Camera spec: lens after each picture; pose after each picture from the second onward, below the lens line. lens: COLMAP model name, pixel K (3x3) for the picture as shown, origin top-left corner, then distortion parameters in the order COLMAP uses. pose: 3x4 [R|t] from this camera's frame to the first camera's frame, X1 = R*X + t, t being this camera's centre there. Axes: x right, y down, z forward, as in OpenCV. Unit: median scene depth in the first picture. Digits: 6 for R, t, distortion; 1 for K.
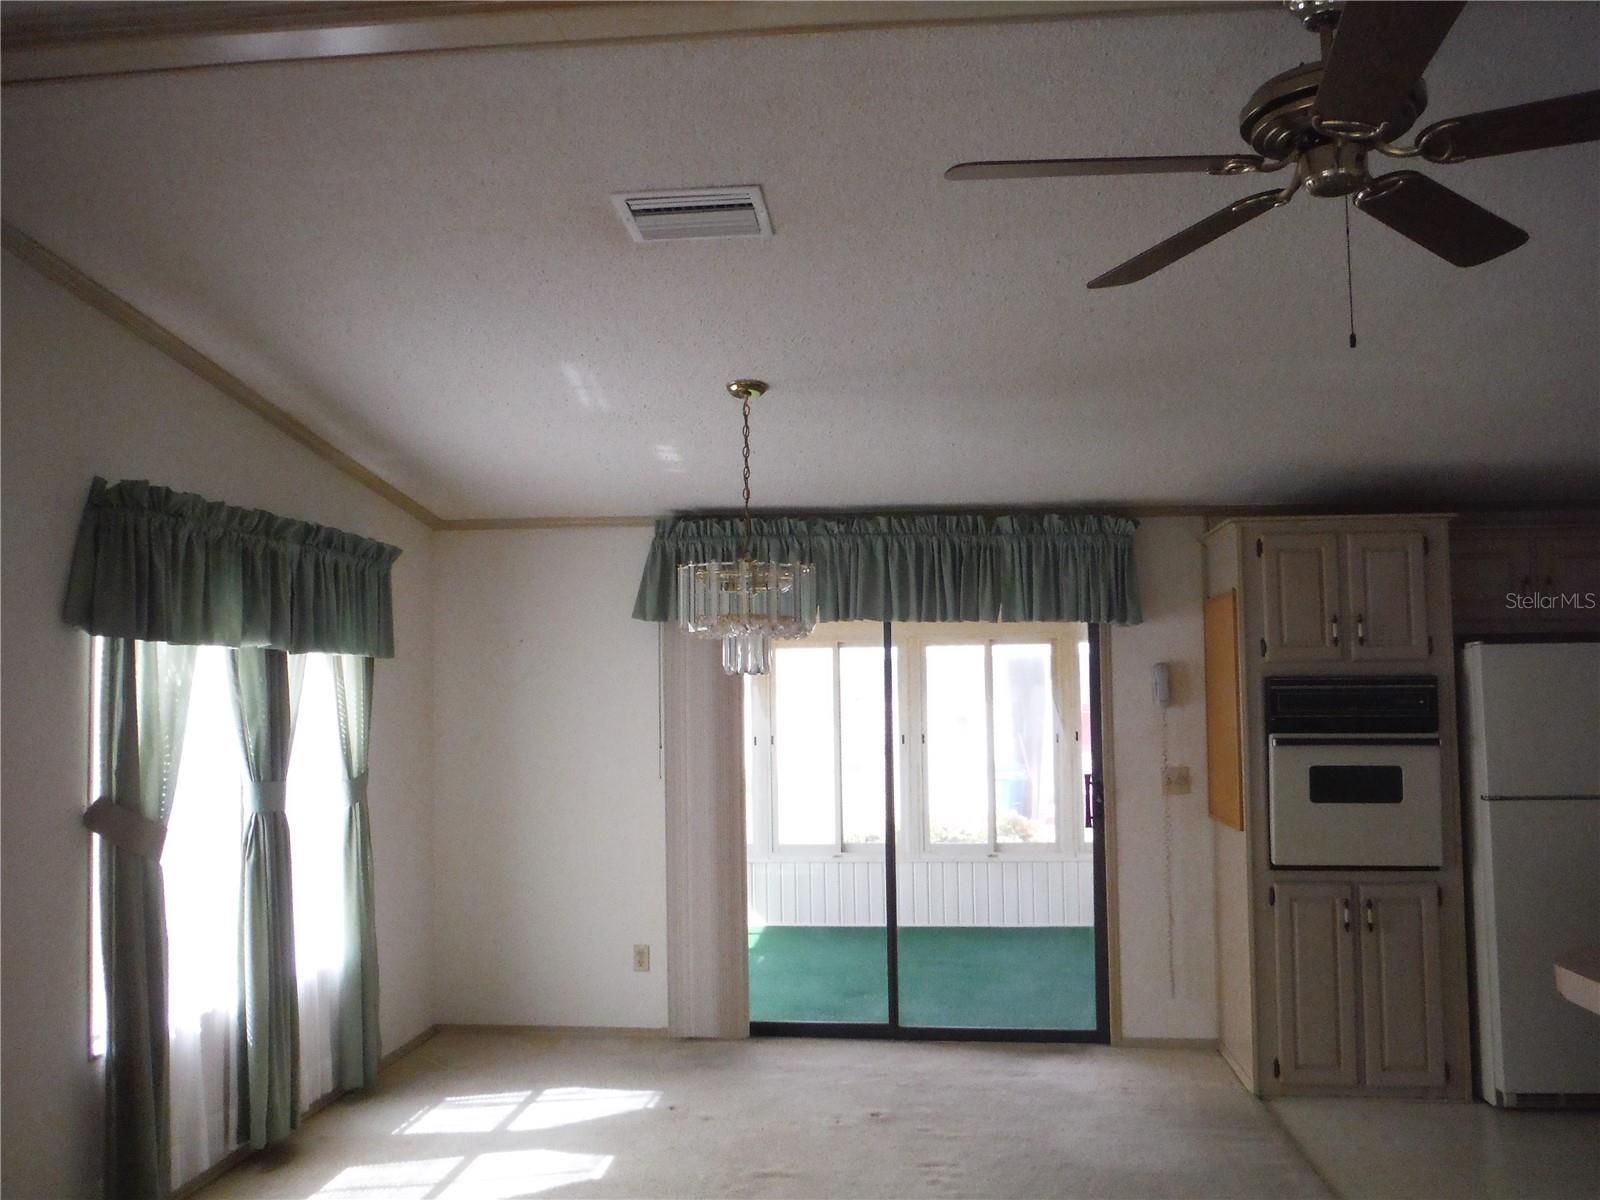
lens RADIAL K [[1380.8, 0, 802.2], [0, 1380.8, 607.6], [0, 0, 1]] dist [-0.061482, 0.029435]
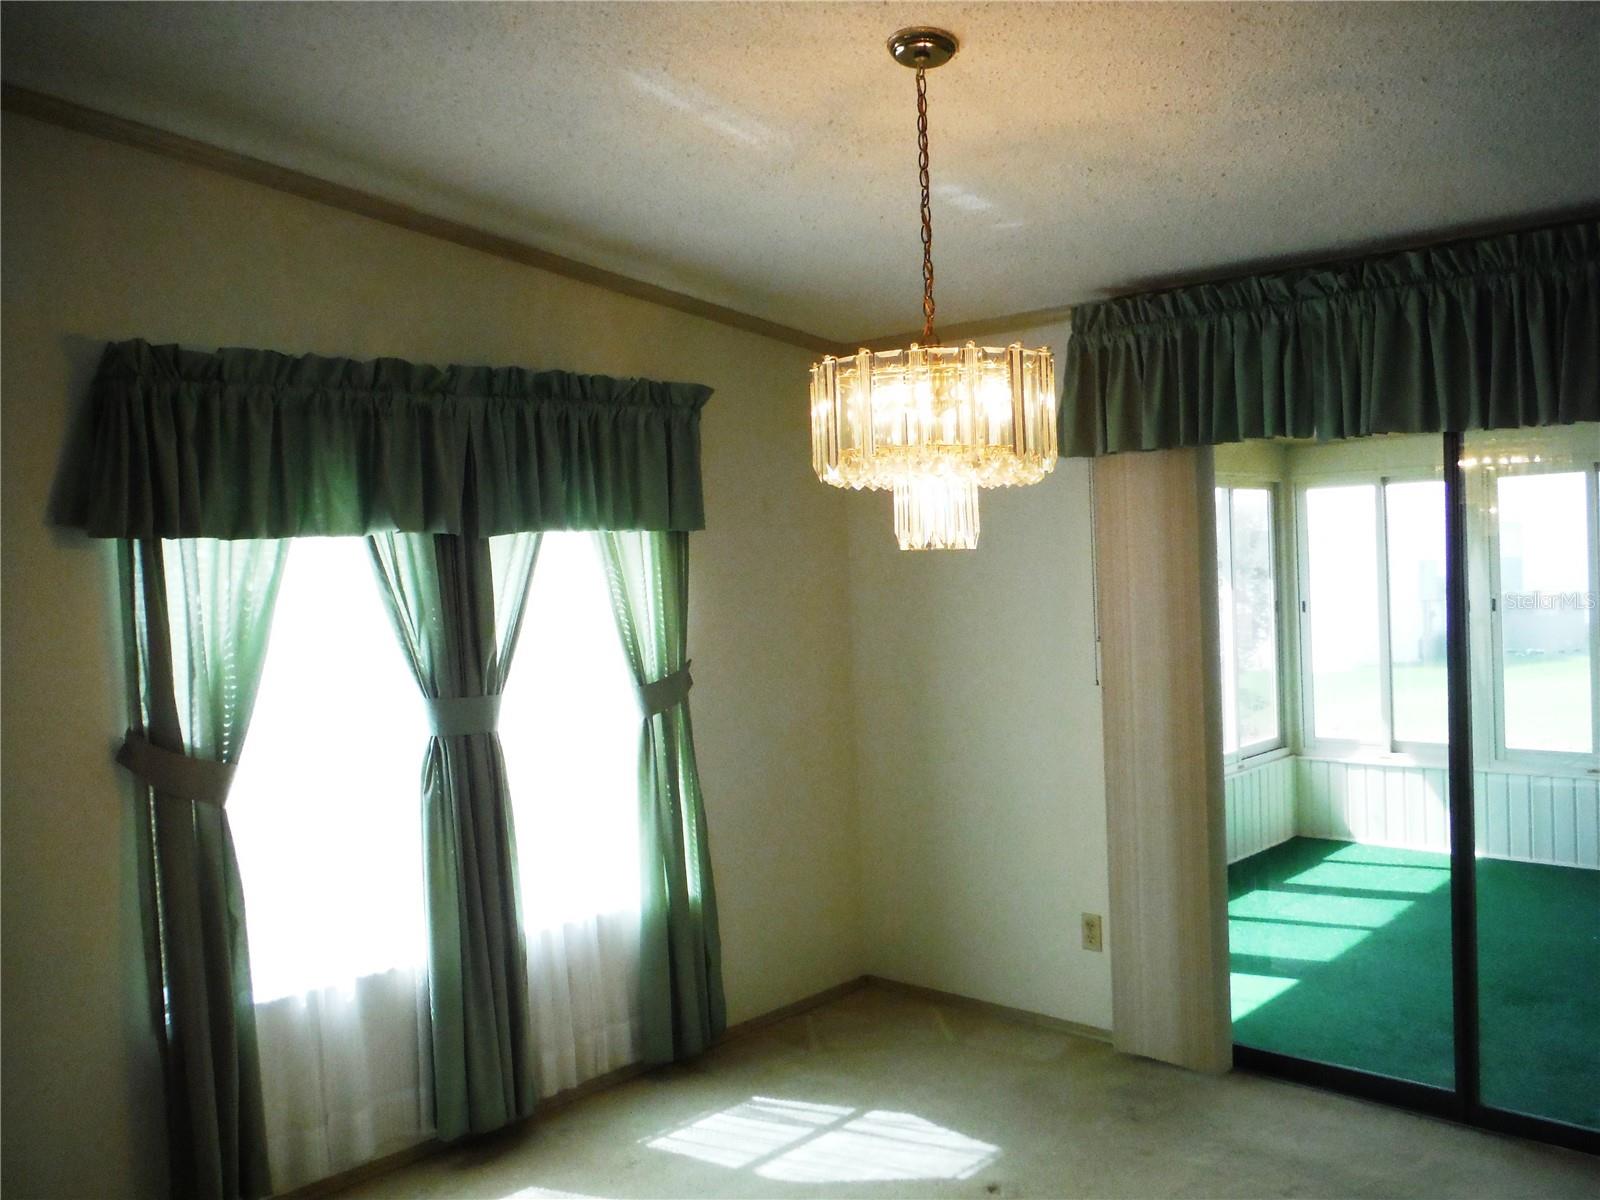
lens RADIAL K [[1382.2, 0, 799.9], [0, 1382.2, 617.6], [0, 0, 1]] dist [-0.028144, -0.000083]
pose [[0.793569, 0.008074, -0.608427, 0.234605], [0.070619, 0.991933, 0.105272, 0.008249], [0.604368, -0.126507, 0.786597, 0.433948]]
